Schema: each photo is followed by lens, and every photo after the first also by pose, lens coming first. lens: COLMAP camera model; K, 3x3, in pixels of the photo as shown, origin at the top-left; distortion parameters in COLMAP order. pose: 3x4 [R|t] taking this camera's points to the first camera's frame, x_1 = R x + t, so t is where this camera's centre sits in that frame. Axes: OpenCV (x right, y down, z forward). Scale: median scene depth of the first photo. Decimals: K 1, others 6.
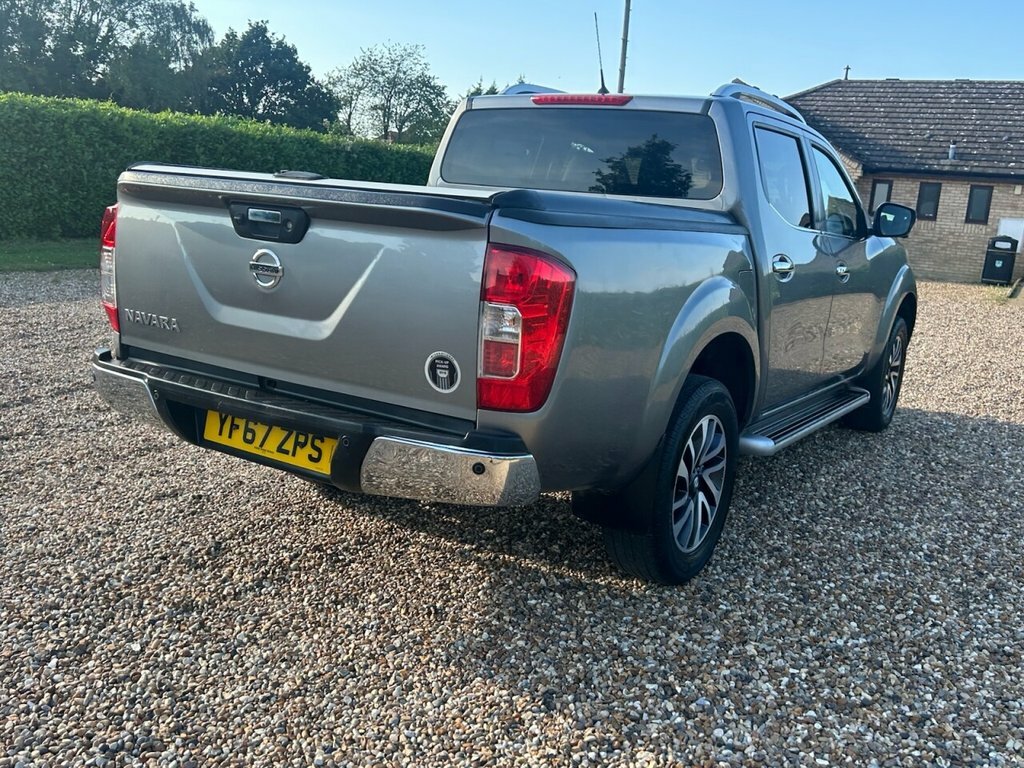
lens RADIAL K [[978.5, 0, 522.7], [0, 978.5, 402.6], [0, 0, 1]] dist [0.028481, 0.000000]
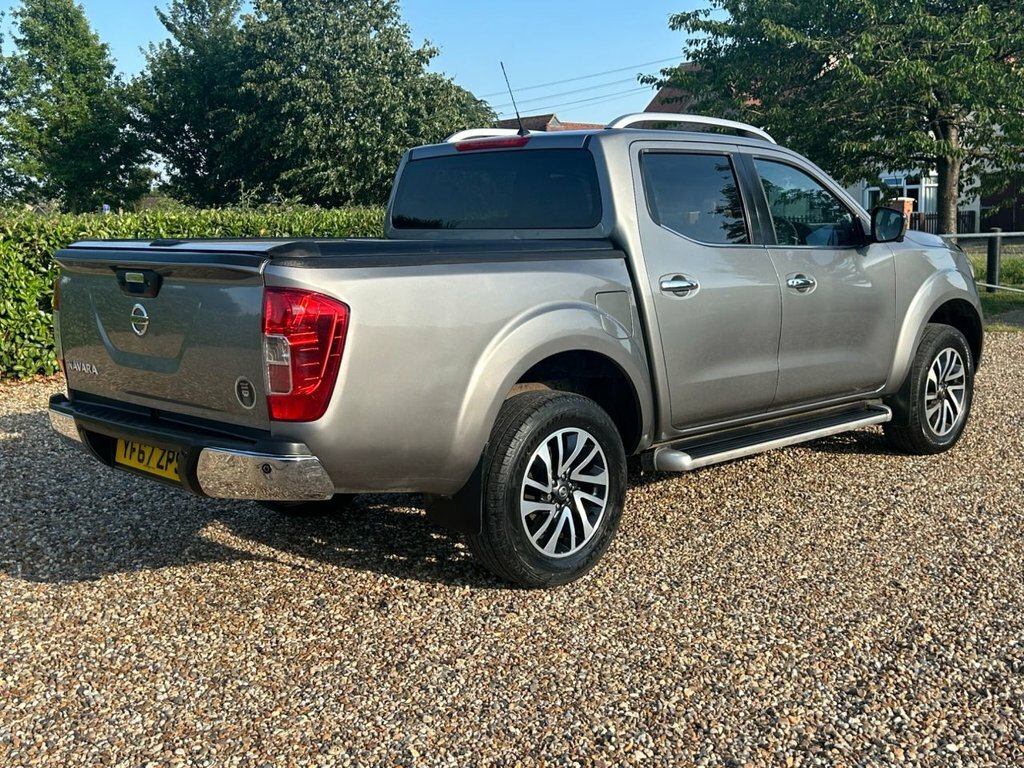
lens RADIAL K [[1174.8, 0, 508.7], [0, 1174.8, 387.3], [0, 0, 1]] dist [0.035505, 0.000000]
pose [[0.970075, -0.052260, -0.237115, 0.418709], [0.035451, 0.996582, -0.074611, 0.060009], [0.240203, 0.063973, 0.968612, -0.254299]]
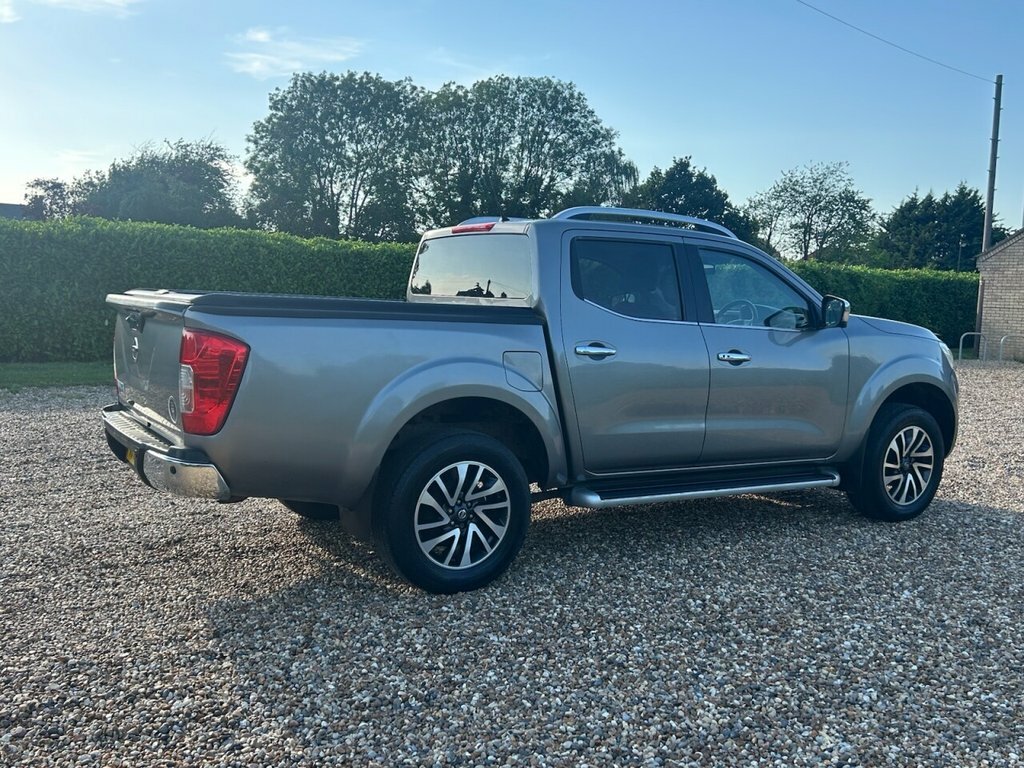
lens RADIAL K [[978.5, 0, 519.7], [0, 978.5, 406.7], [0, 0, 1]] dist [0.028481, 0.000000]
pose [[0.895663, 0.008480, -0.444652, 0.793594], [-0.059457, 0.993126, -0.100824, 0.064211], [0.440740, 0.116742, 0.890011, -0.118294]]
